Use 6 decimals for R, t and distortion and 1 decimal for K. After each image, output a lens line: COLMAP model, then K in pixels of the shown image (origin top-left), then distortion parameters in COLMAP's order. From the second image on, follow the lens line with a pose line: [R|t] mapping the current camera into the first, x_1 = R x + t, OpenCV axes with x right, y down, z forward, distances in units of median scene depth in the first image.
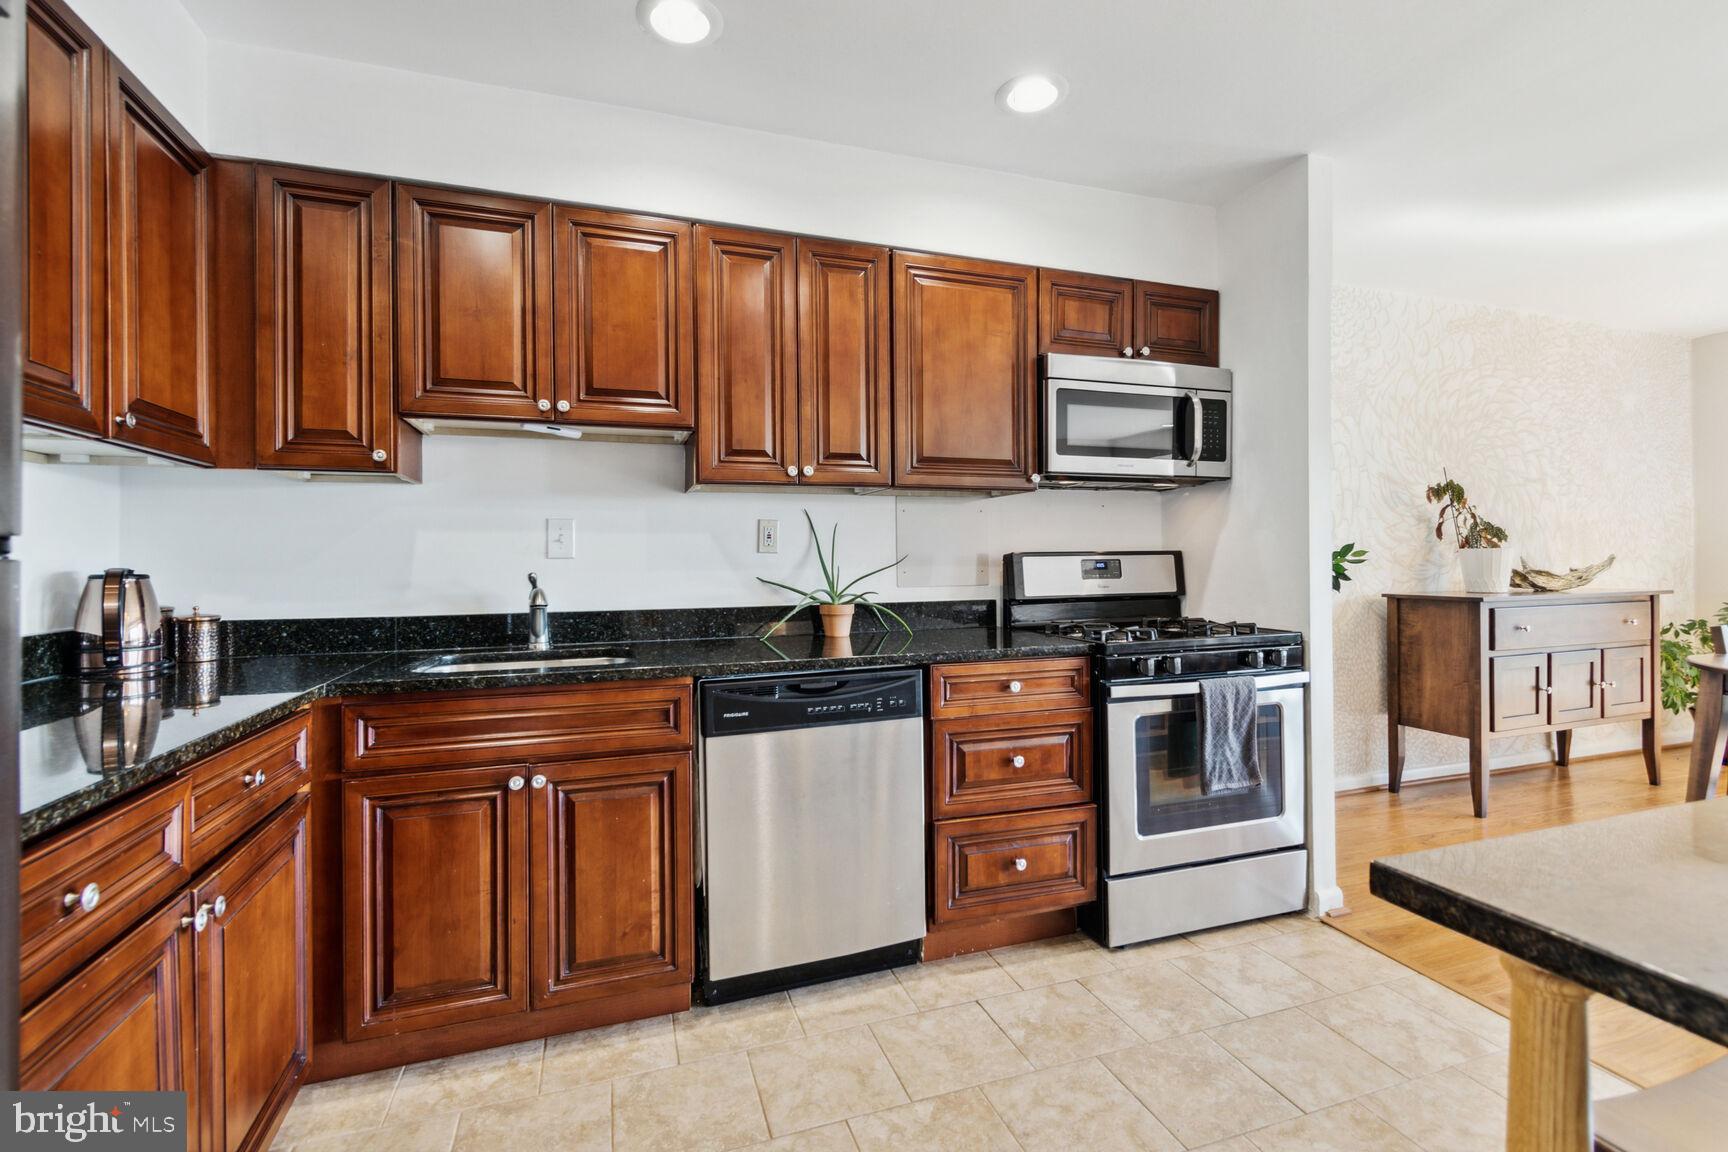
lens RADIAL K [[766.1, 0, 871.3], [0, 766.1, 559.0], [0, 0, 1]] dist [0.004607, -0.003742]
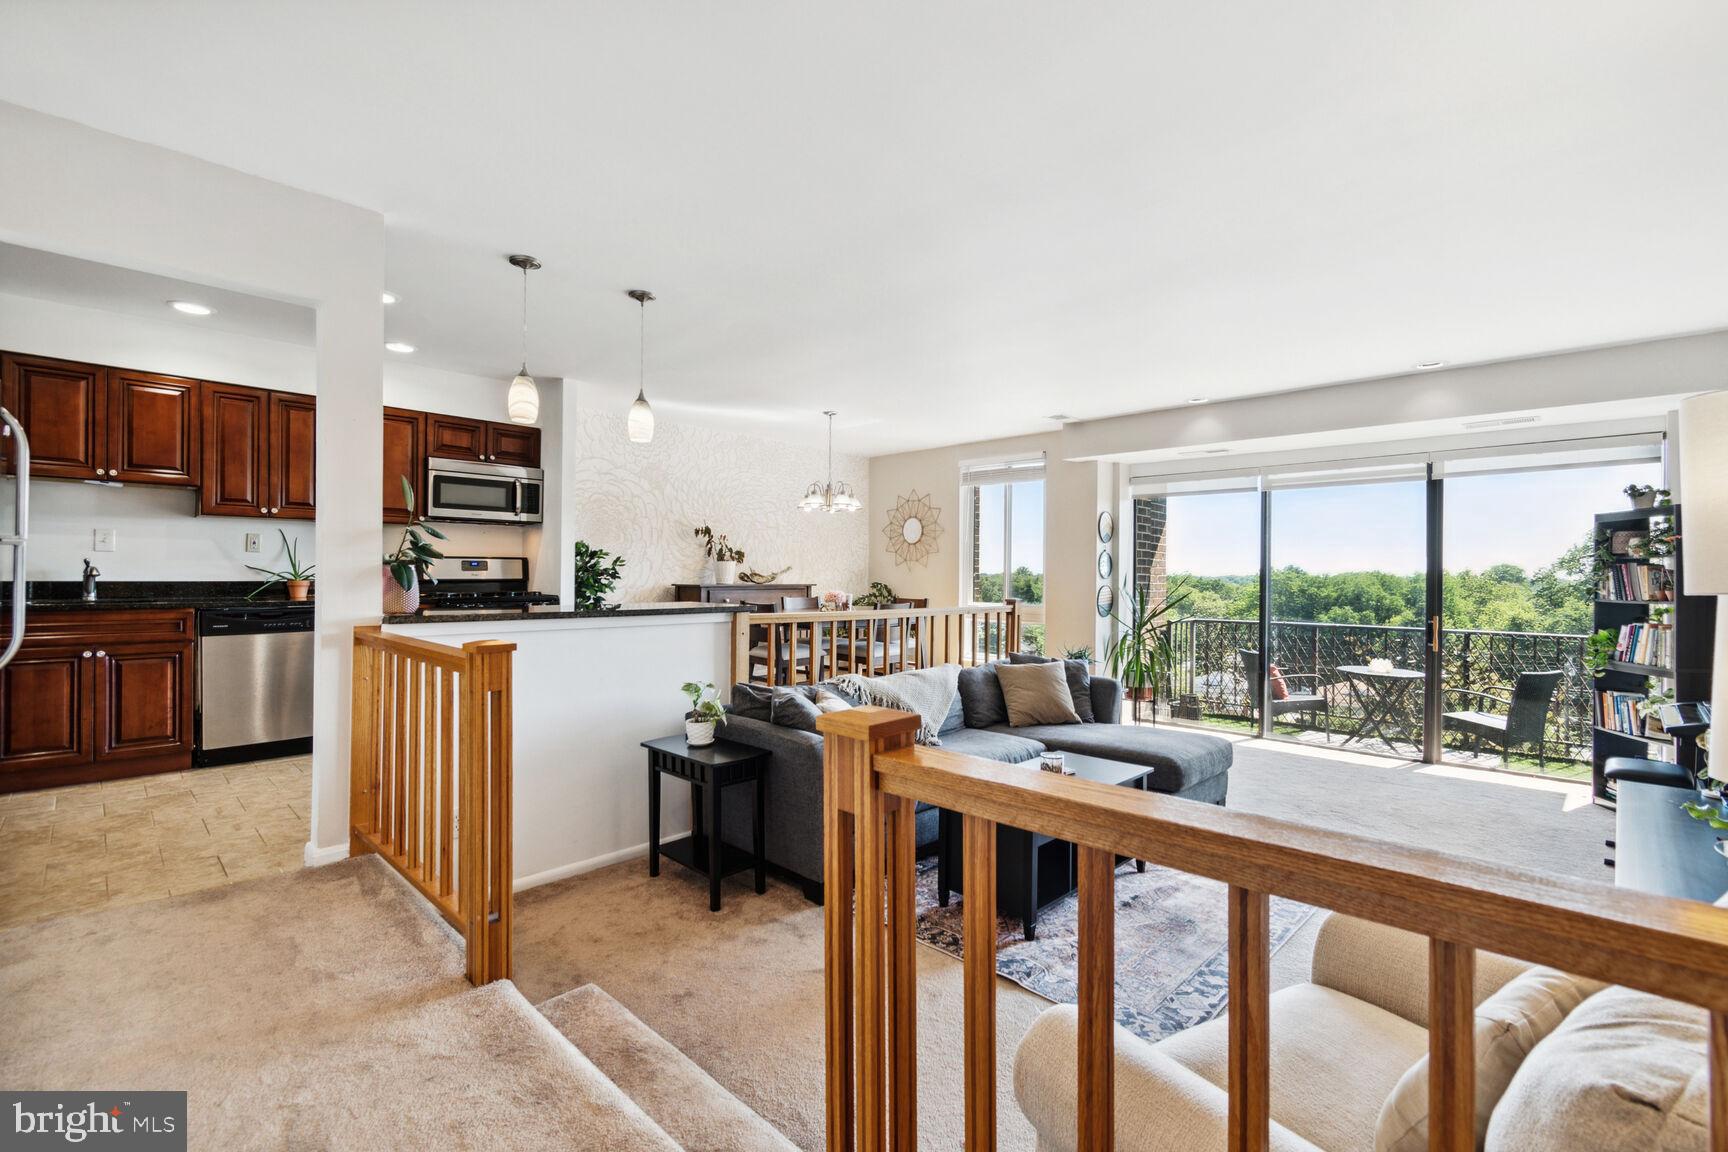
lens RADIAL K [[766.1, 0, 874.1], [0, 766.1, 576.3], [0, 0, 1]] dist [0.004607, -0.003742]
pose [[0.893979, 0.015550, 0.447839, 0.323820], [-0.017723, 0.999843, 0.000663, 0.019504], [-0.447758, -0.008530, 0.894114, -1.135331]]
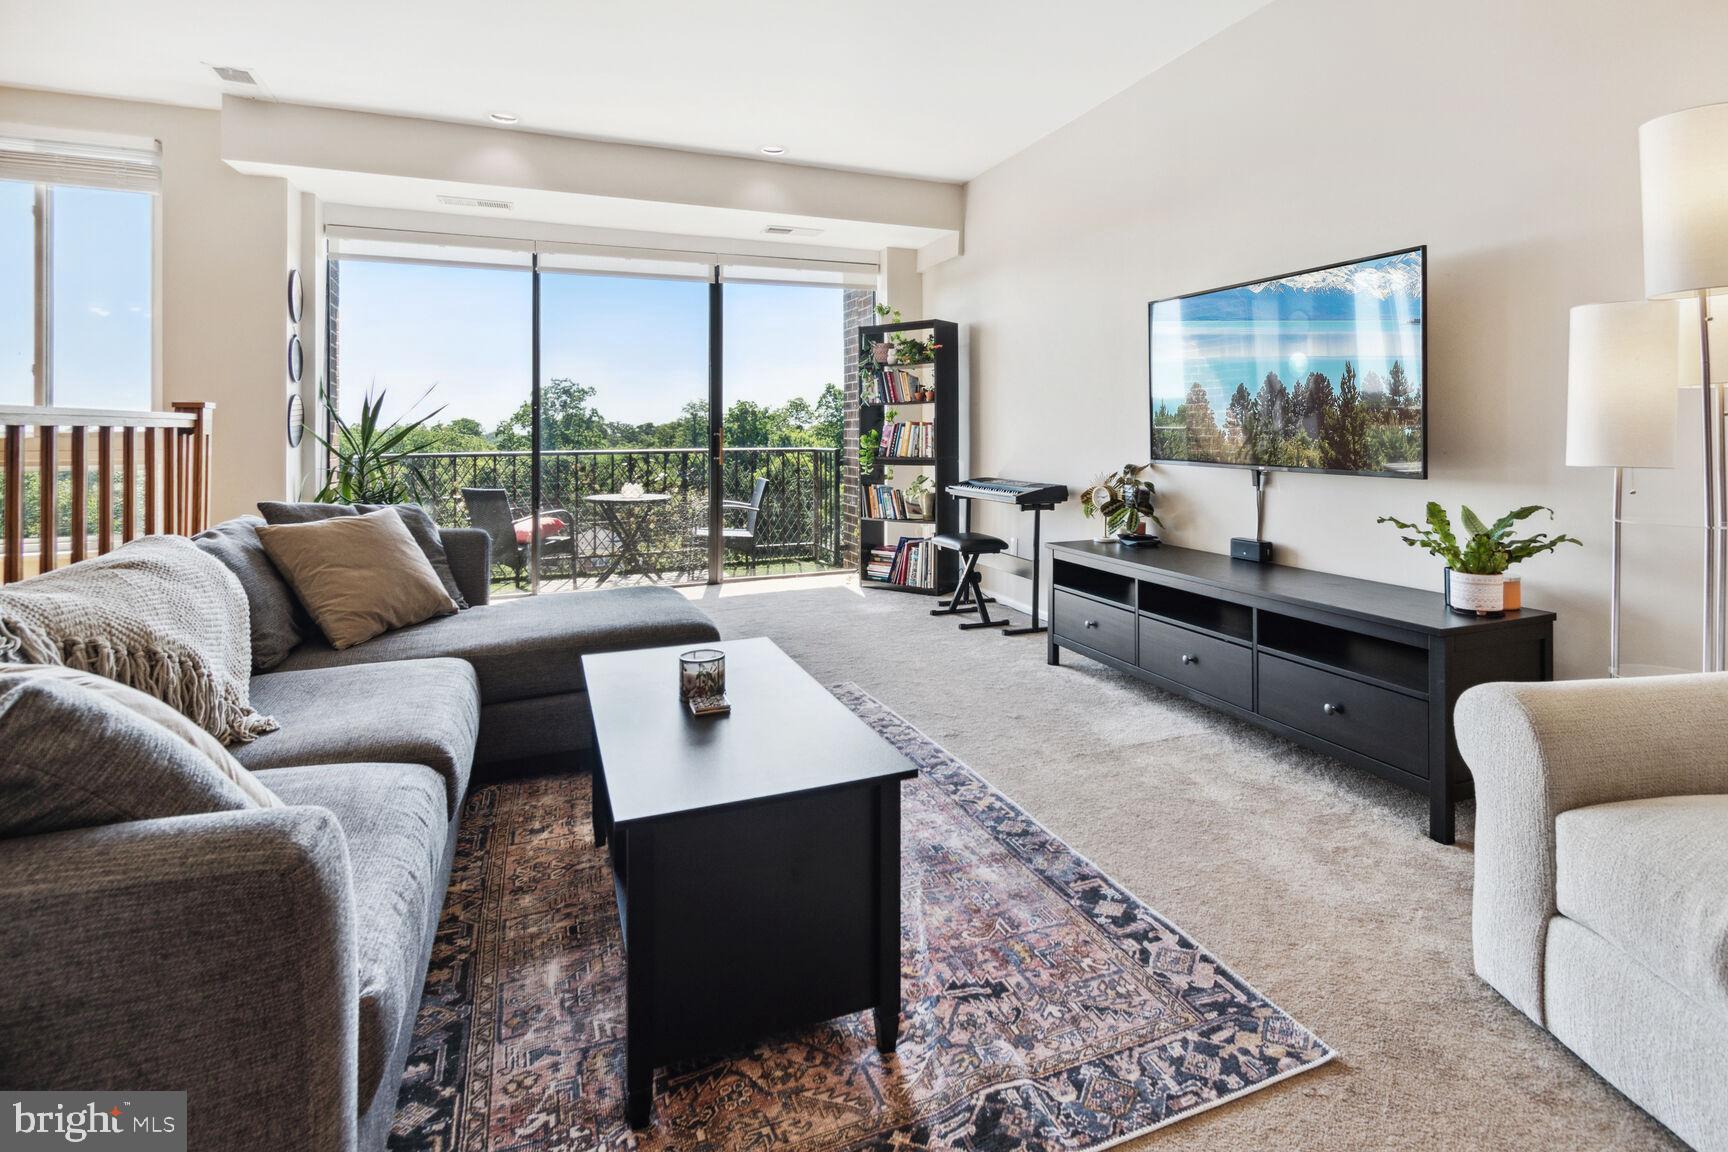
lens RADIAL K [[831.0, 0, 856.7], [0, 831.0, 435.3], [0, 0, 1]] dist [0.004054, -0.002865]
pose [[-0.036041, 0.006619, 0.999328, 0.456910], [0.004912, 0.999967, -0.006446, 0.124704], [-0.999338, 0.004676, -0.036072, -0.326120]]
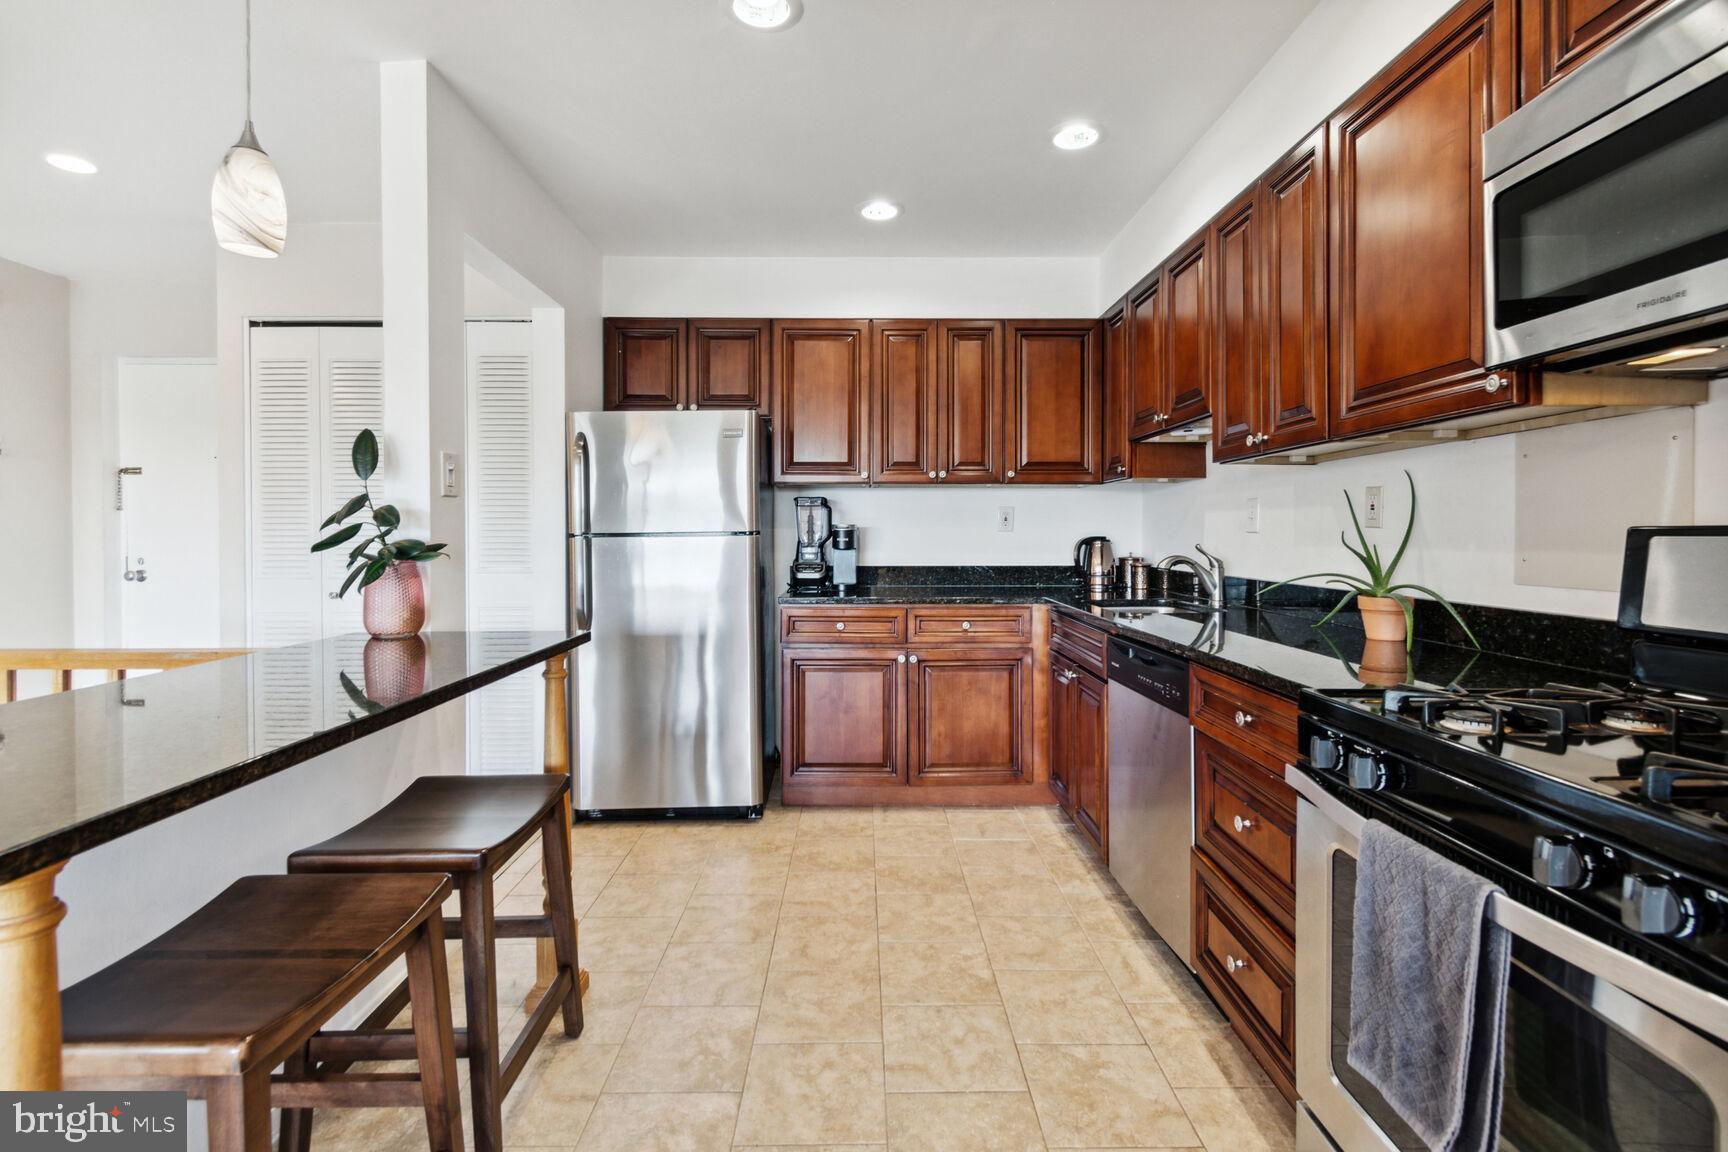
lens RADIAL K [[766.1, 0, 882.2], [0, 766.1, 547.1], [0, 0, 1]] dist [0.004607, -0.003742]
pose [[-0.288020, 0.027558, -0.957228, 0.710229], [0.008790, 0.999620, 0.026133, -0.011826], [0.957584, -0.000887, -0.288153, 0.652982]]
